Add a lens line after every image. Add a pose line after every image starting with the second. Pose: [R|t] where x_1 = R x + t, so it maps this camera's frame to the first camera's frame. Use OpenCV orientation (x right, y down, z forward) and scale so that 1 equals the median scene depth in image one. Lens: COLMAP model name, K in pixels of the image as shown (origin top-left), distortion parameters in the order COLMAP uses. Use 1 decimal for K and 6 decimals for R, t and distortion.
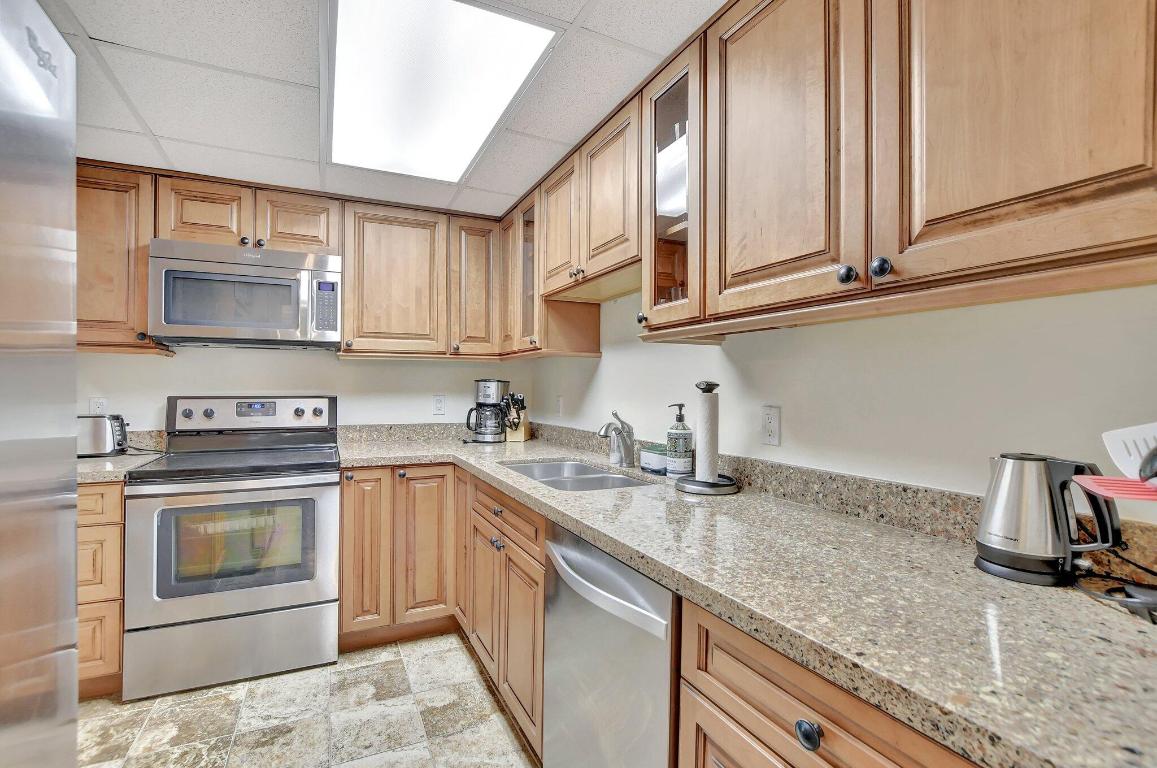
lens RADIAL K [[524.3, 0, 576.7], [0, 524.3, 389.5], [0, 0, 1]] dist [-0.012635, -0.000116]
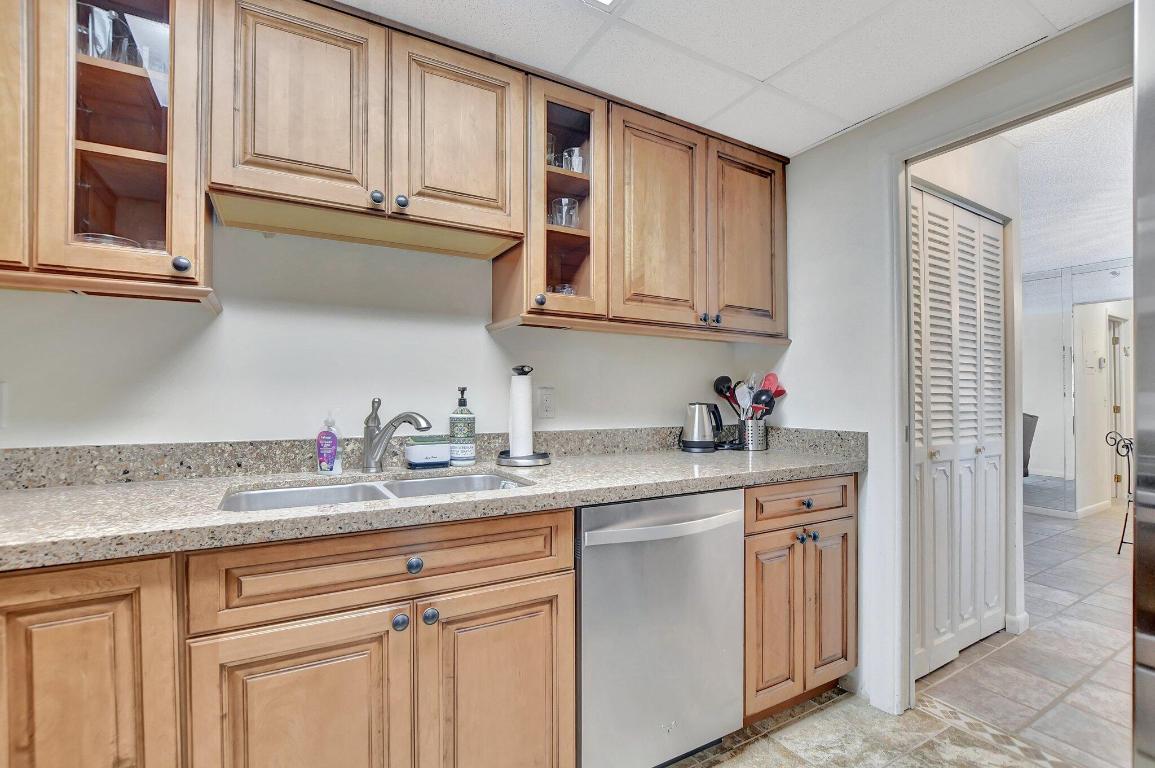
lens RADIAL K [[523.4, 0, 576.8], [0, 523.4, 386.9], [0, 0, 1]] dist [-0.012635, -0.000116]
pose [[-0.072784, 0.010194, 0.997296, -0.998227], [0.001840, 0.999947, -0.010087, 0.046923], [-0.997346, 0.001100, -0.072799, 1.117458]]
